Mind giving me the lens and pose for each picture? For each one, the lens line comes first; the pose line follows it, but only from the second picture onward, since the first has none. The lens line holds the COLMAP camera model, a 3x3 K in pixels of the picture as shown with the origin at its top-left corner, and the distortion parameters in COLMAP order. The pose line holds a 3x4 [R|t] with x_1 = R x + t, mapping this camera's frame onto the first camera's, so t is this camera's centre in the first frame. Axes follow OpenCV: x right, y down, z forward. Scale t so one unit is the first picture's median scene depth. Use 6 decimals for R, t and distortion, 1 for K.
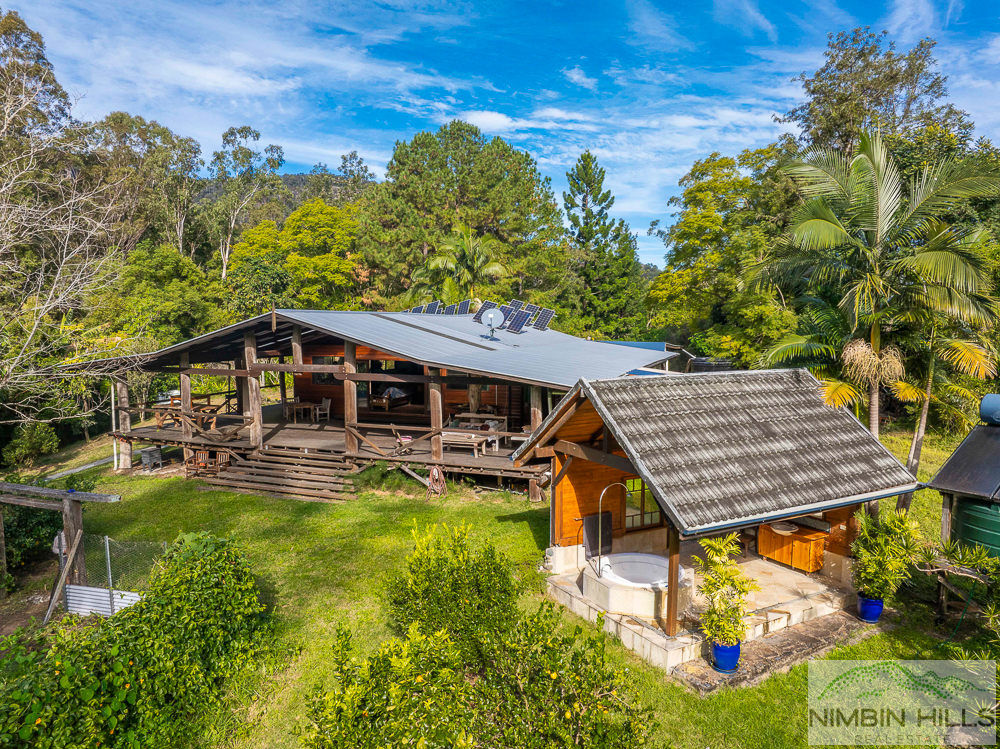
lens RADIAL K [[696.9, 0, 500.0], [0, 696.9, 374.5], [0, 0, 1]] dist [-0.038551, -0.000133]
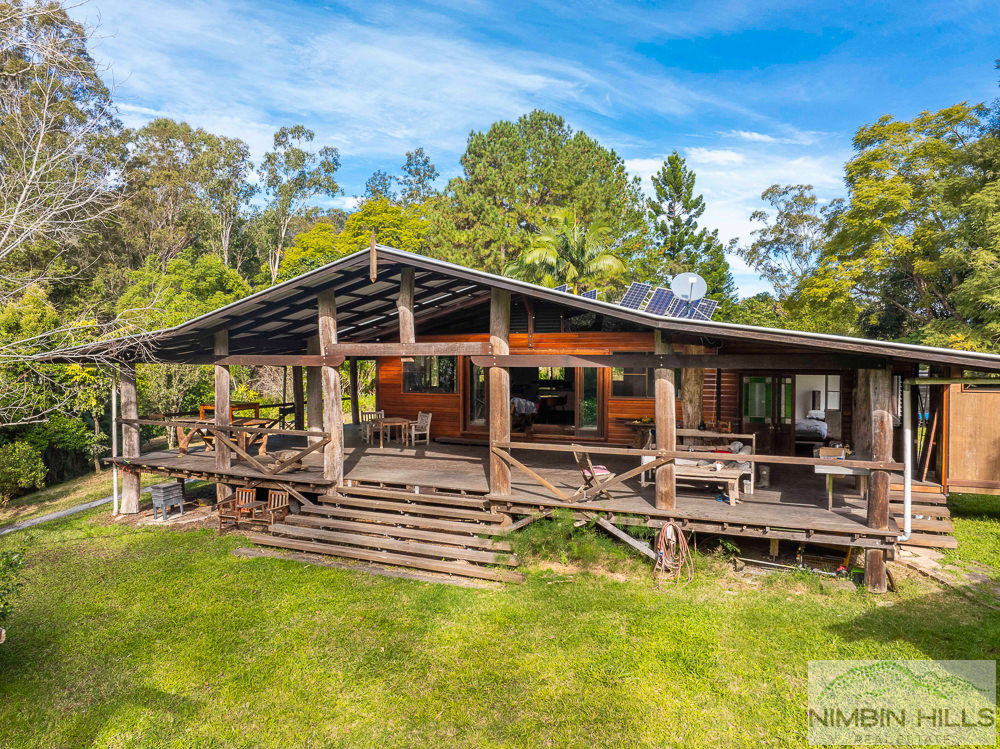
lens RADIAL K [[700.4, 0, 500.0], [0, 700.4, 374.5], [0, 0, 1]] dist [0.000324, -0.061220]
pose [[0.998296, 0.001933, -0.058322, -0.066180], [-0.004969, 0.998637, -0.051959, 0.015980], [0.058142, 0.052160, 0.996945, 0.152377]]
